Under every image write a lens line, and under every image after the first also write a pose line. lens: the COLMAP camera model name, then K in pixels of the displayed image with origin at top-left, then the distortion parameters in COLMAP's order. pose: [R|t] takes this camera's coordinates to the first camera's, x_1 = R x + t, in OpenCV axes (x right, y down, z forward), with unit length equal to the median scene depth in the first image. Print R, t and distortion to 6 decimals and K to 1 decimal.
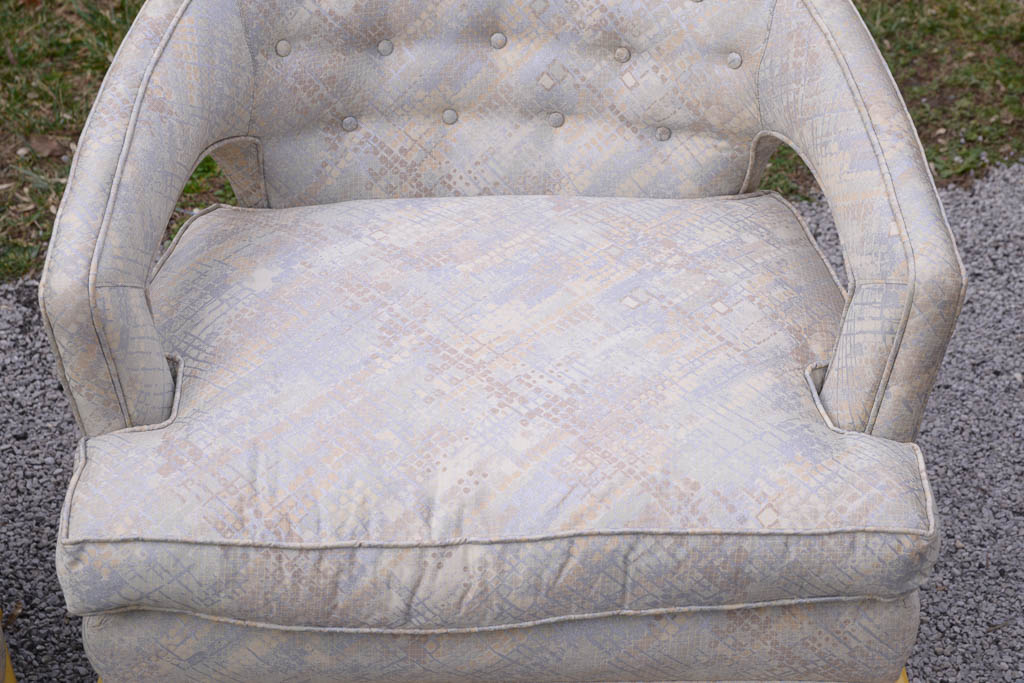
lens RADIAL K [[1678.1, 0, 512.0], [0, 1678.1, 341.5], [0, 0, 1]] dist [0.121350, 0.227753]
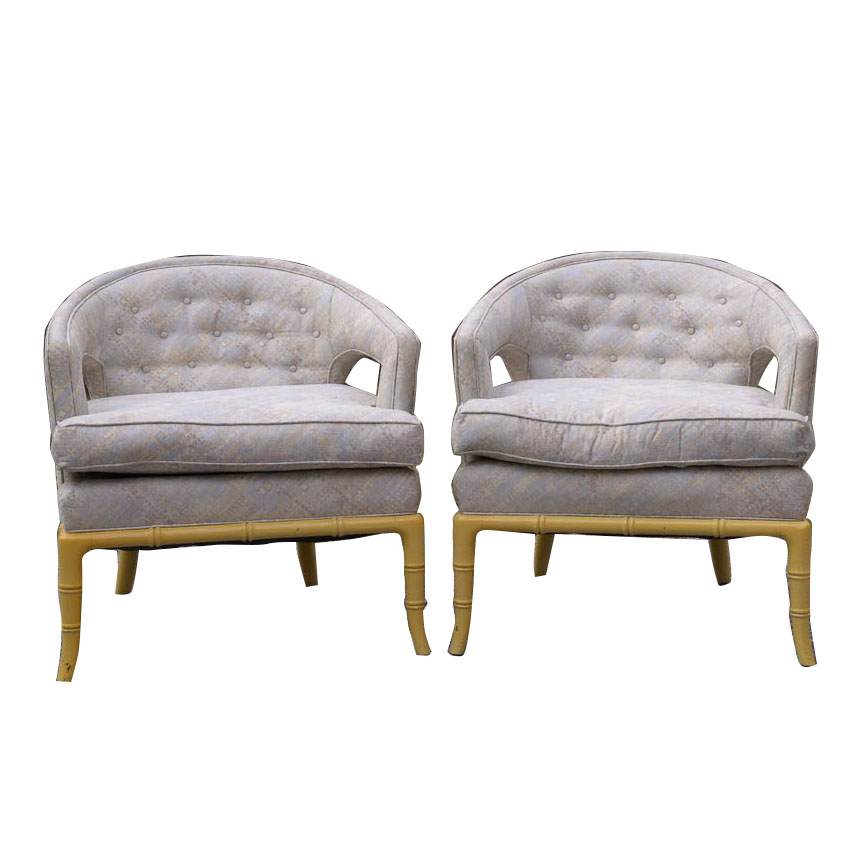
lens RADIAL K [[1767.5, 0, 434.0], [0, 1767.5, 434.0], [0, 0, 1]] dist [0.033595, 0.162865]
pose [[0.990028, 0.013483, -0.140221, 0.069811], [-0.081433, 0.867008, -0.491595, 1.358835], [0.114944, 0.498112, 0.859461, -1.198408]]
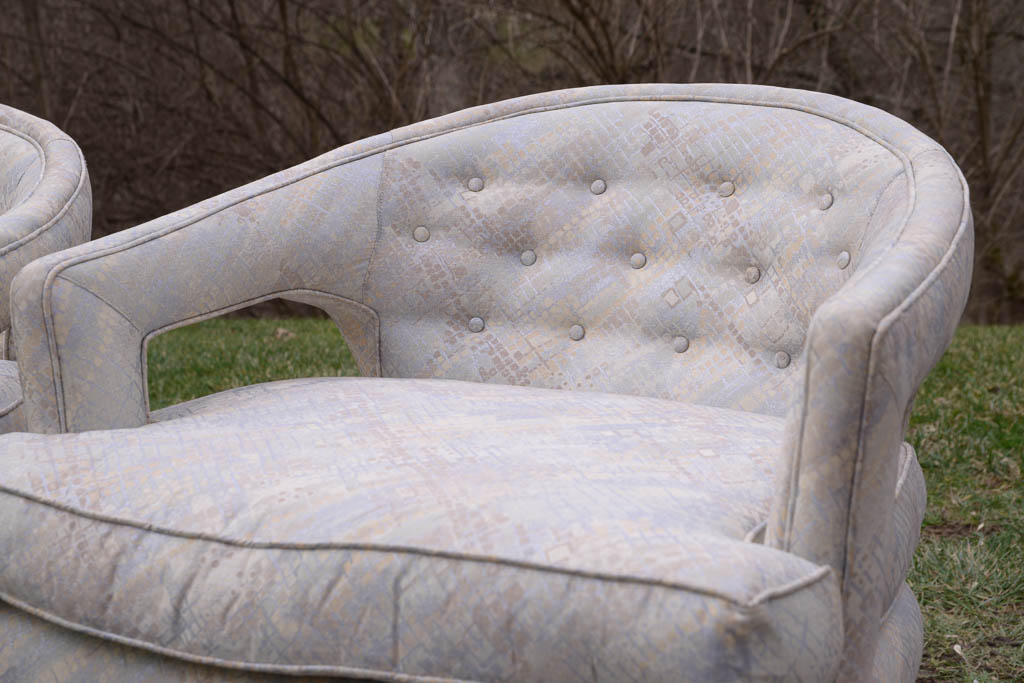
lens RADIAL K [[1678.1, 0, 512.0], [0, 1678.1, 341.5], [0, 0, 1]] dist [0.121350, 0.227753]
pose [[0.865095, 0.063974, -0.497512, 0.486093], [-0.301075, 0.859527, -0.412997, 0.328858], [0.401204, 0.507071, 0.762834, 0.322322]]
